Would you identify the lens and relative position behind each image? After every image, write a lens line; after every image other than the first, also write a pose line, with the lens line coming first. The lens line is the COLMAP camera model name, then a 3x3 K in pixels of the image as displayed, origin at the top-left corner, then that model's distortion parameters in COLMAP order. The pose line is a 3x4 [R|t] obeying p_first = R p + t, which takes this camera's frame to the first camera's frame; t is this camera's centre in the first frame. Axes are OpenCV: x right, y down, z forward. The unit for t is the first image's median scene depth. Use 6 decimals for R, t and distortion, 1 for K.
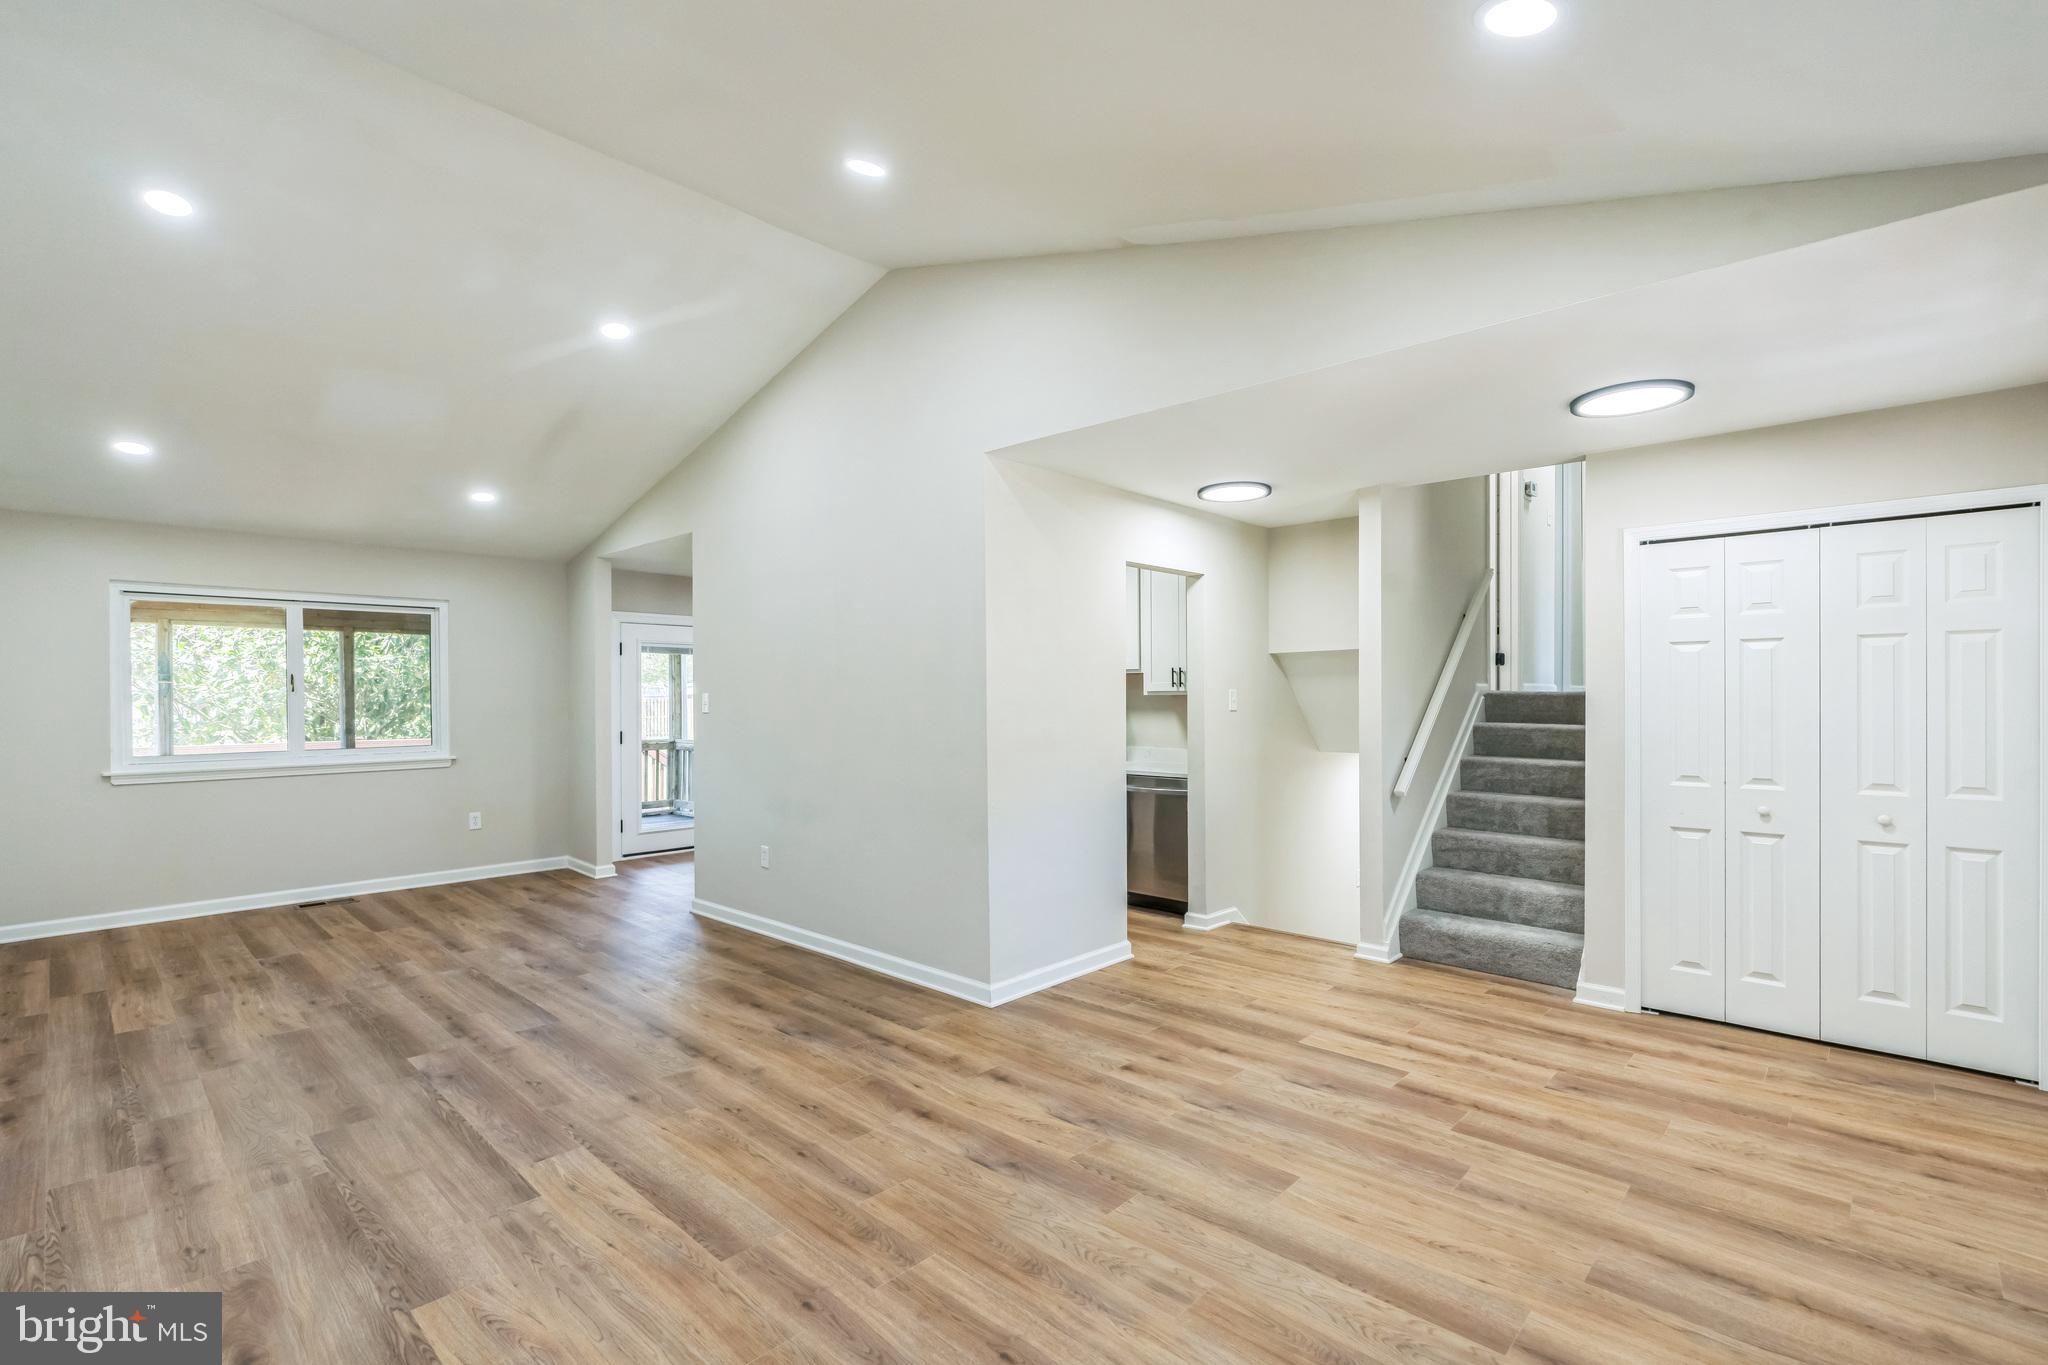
lens RADIAL K [[928.1, 0, 1037.5], [0, 928.1, 698.7], [0, 0, 1]] dist [-0.008119, 0.002907]
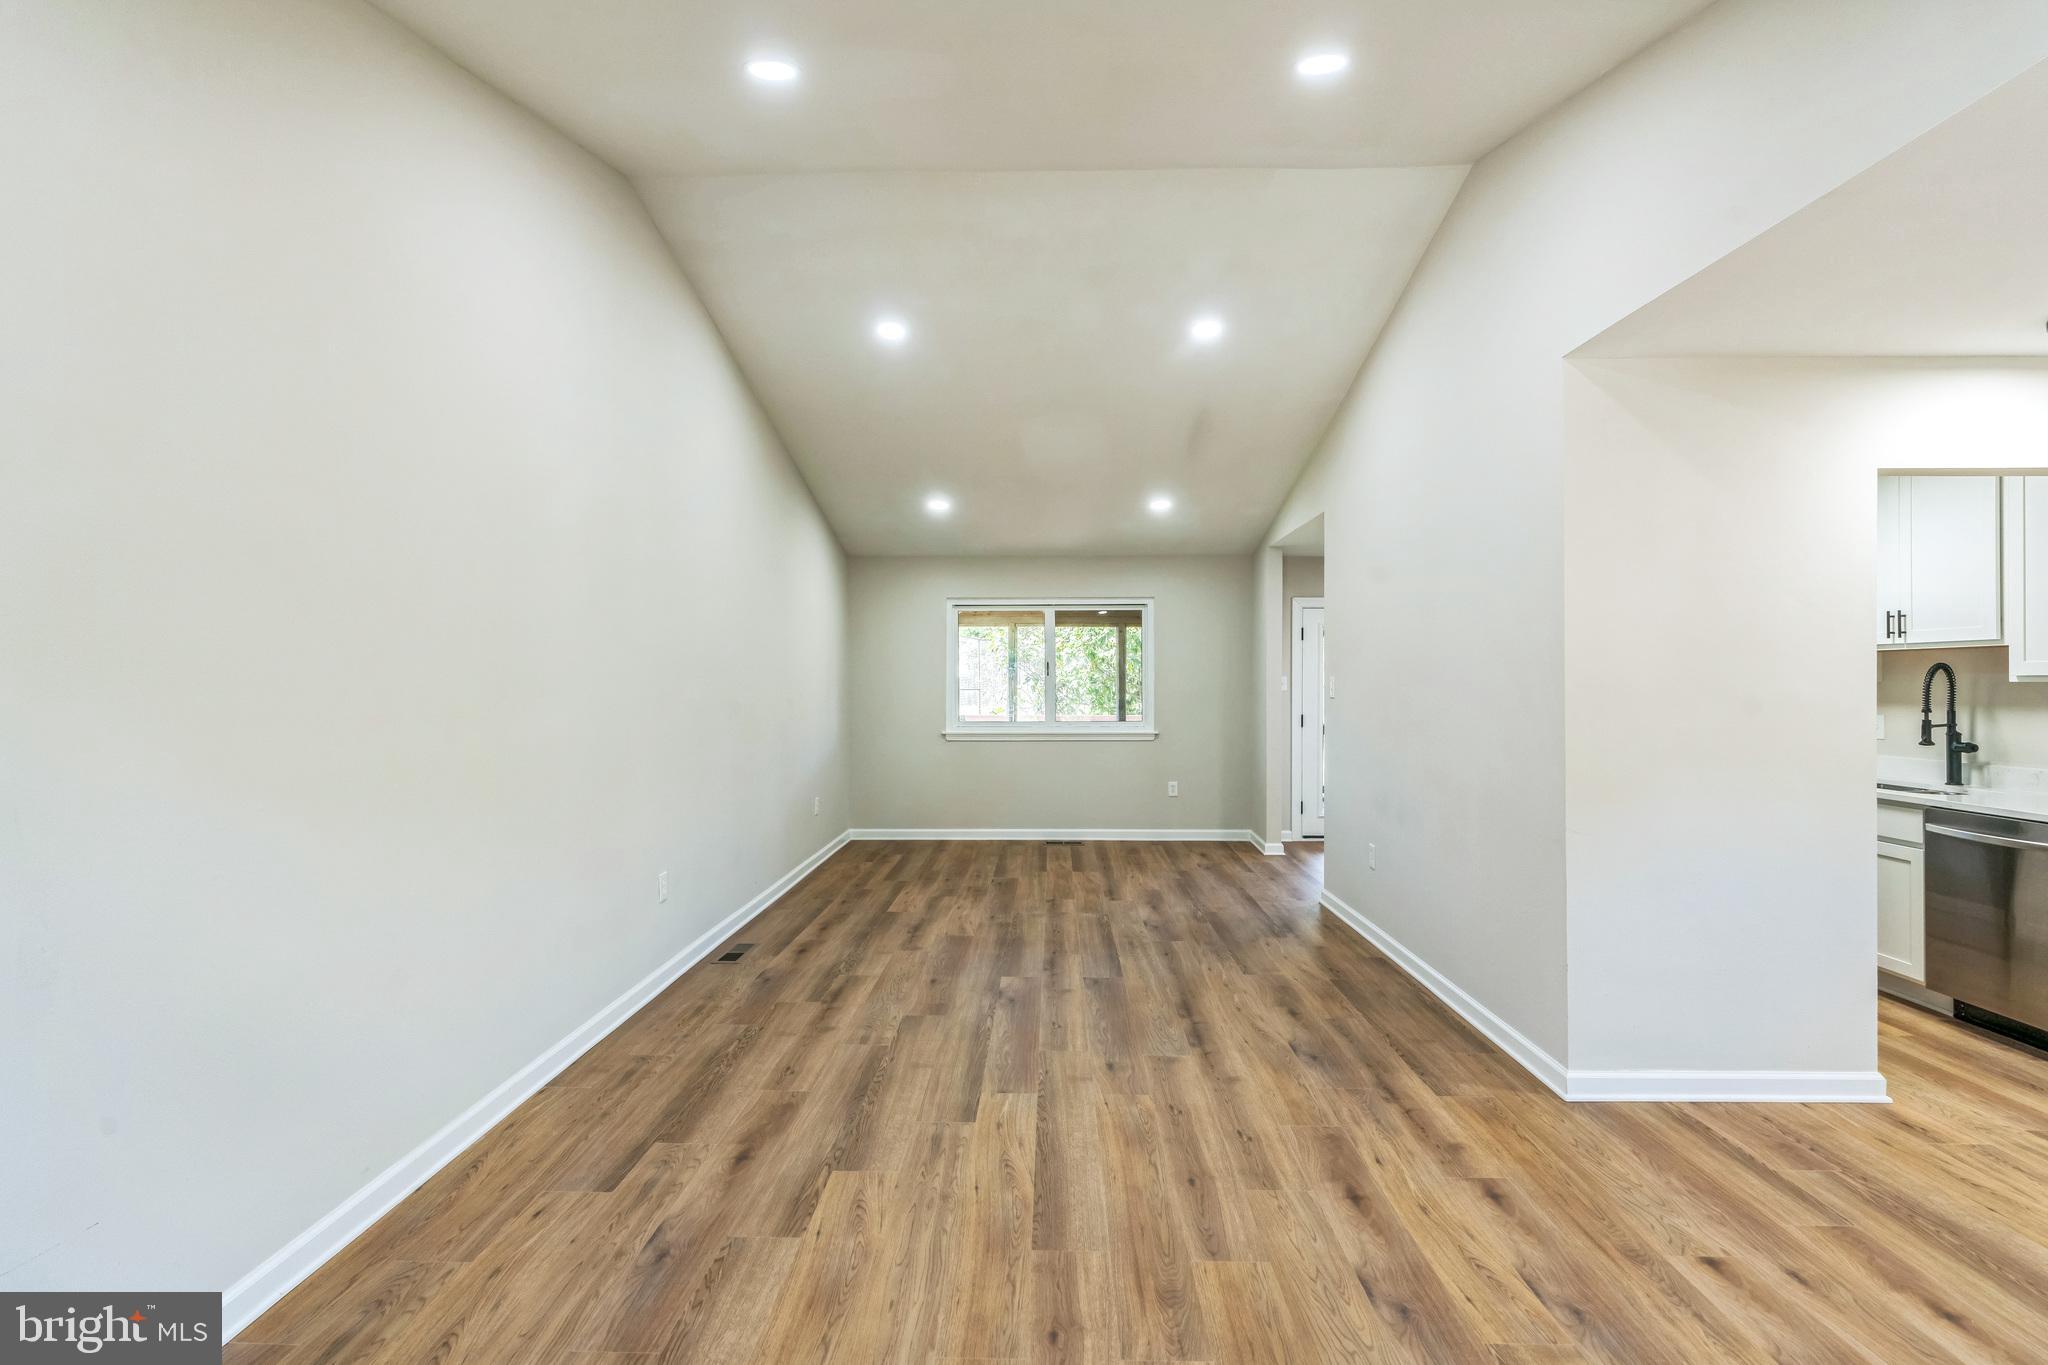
lens RADIAL K [[928.1, 0, 1024.8], [0, 928.1, 672.5], [0, 0, 1]] dist [-0.008119, 0.002907]
pose [[0.661528, -0.002576, -0.749916, 0.258324], [-0.006101, 0.999943, -0.008816, 0.000184], [0.749896, 0.010407, 0.661474, 0.217126]]
